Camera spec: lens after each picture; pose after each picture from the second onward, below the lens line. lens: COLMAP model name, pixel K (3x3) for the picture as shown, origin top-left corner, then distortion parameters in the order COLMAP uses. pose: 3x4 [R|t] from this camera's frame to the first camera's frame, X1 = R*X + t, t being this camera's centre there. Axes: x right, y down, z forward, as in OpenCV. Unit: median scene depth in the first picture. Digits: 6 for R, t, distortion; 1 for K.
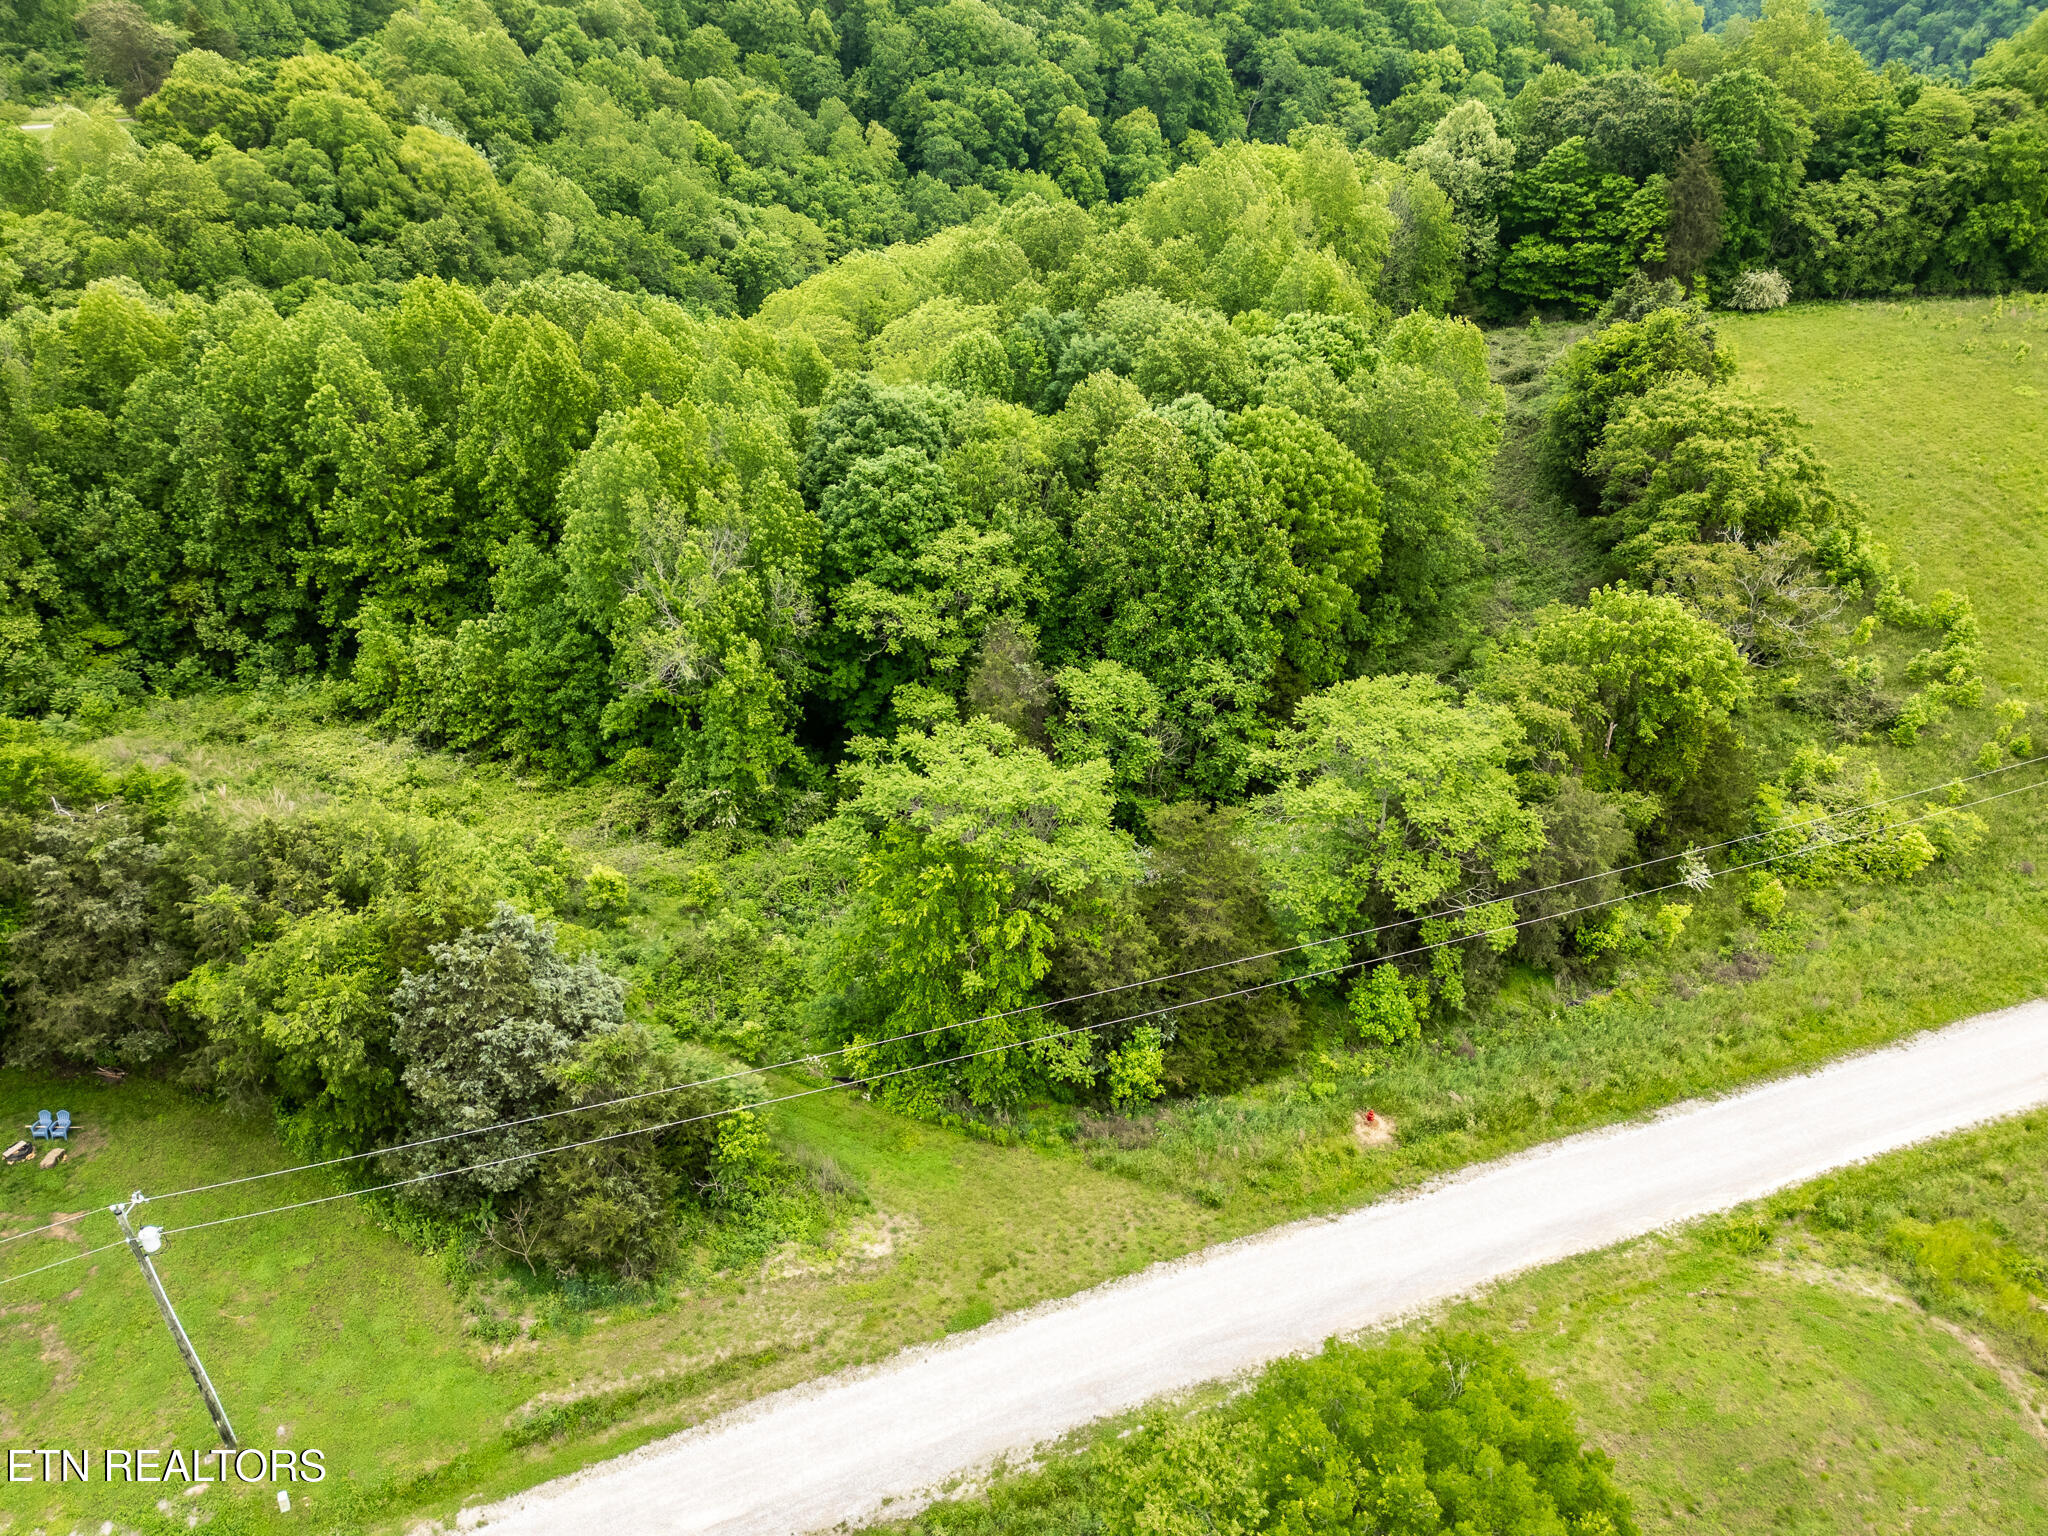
lens RADIAL K [[1458.5, 0, 1028.3], [0, 1458.5, 758.9], [0, 0, 1]] dist [0.076670, -0.068324]
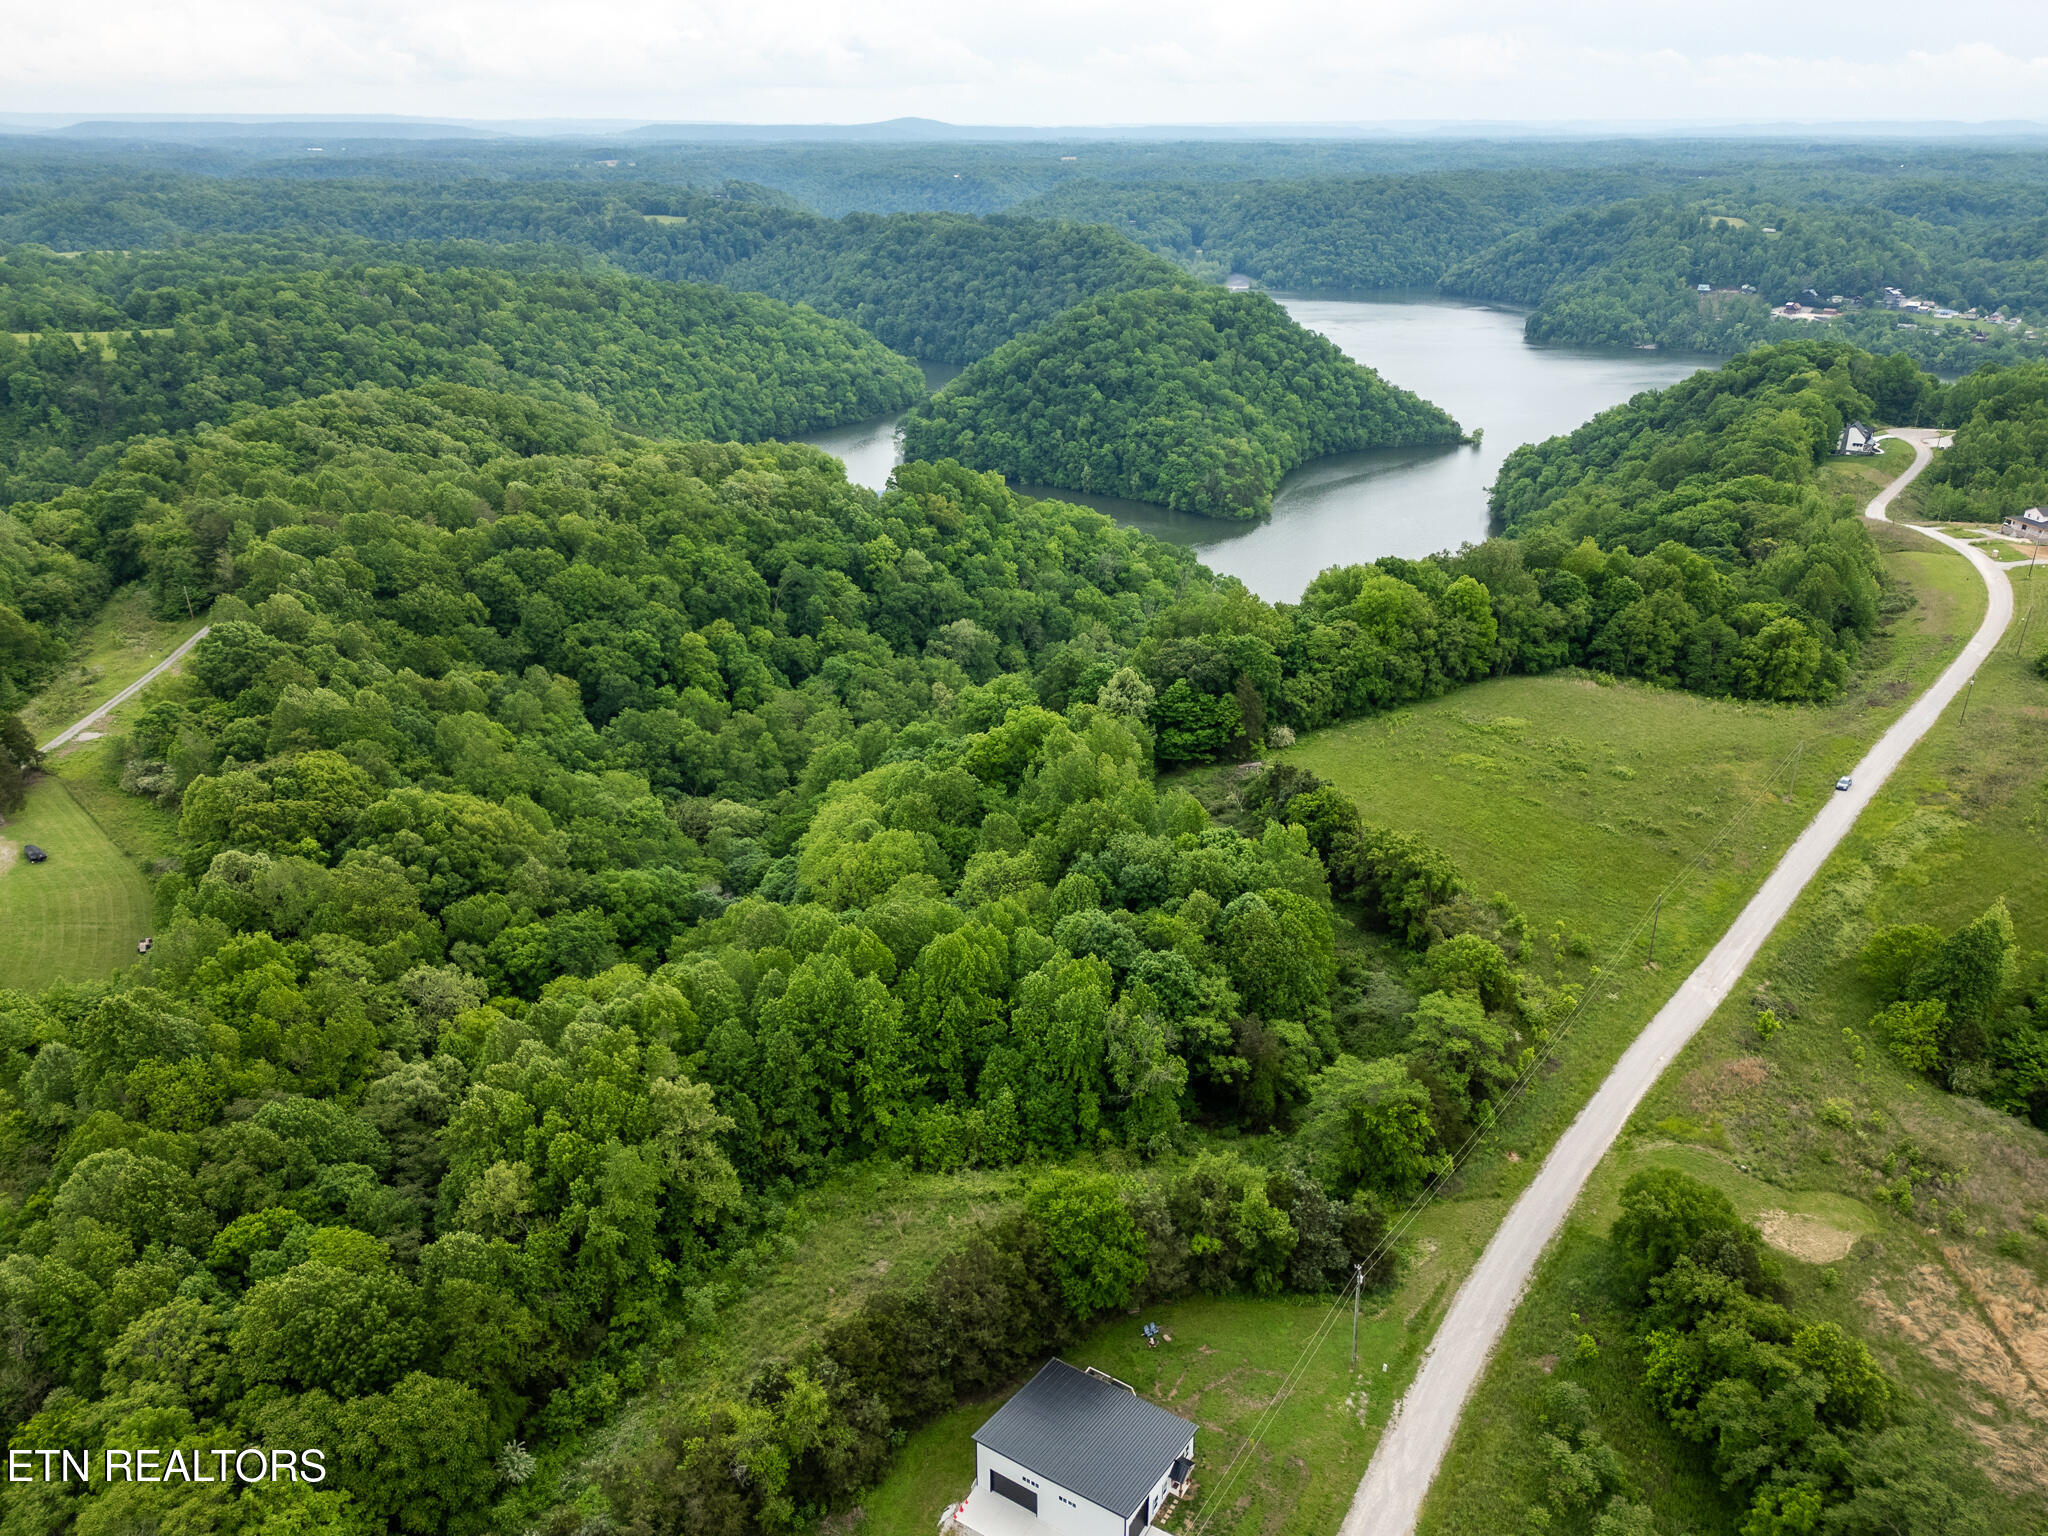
lens RADIAL K [[1458.5, 0, 1017.0], [0, 1458.5, 777.4], [0, 0, 1]] dist [0.076670, -0.068324]
pose [[0.851442, -0.212399, 0.479514, -1.260032], [0.294981, 0.949935, -0.103009, -0.302117], [-0.433628, 0.229153, 0.871467, -0.855675]]
